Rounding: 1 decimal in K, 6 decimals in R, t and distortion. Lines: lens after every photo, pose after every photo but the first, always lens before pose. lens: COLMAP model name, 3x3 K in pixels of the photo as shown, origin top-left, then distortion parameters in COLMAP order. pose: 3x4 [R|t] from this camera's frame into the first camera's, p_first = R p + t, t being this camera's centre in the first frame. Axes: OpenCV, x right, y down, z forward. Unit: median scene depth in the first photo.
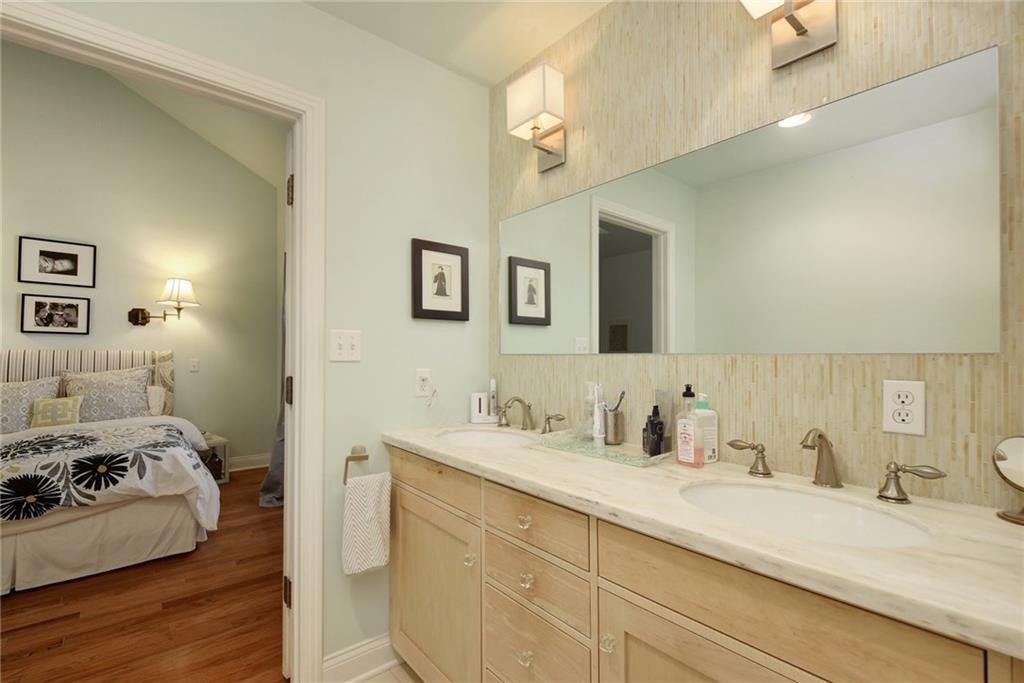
lens RADIAL K [[450.6, 0, 510.3], [0, 450.6, 346.3], [0, 0, 1]] dist [0.003293, -0.000096]
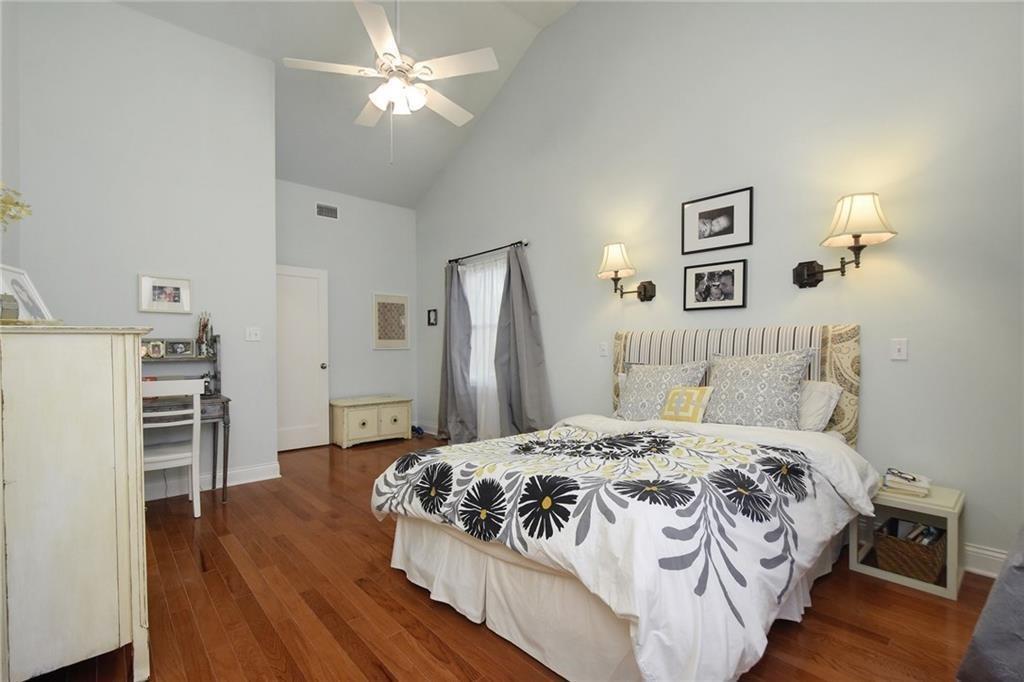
lens RADIAL K [[450.6, 0, 487.7], [0, 450.6, 353.9], [0, 0, 1]] dist [0.003293, -0.000096]
pose [[0.000047, 0.007331, -0.999973, -0.182626], [0.021702, 0.999738, 0.007331, 0.038486], [0.999764, -0.021702, -0.000112, 0.587087]]
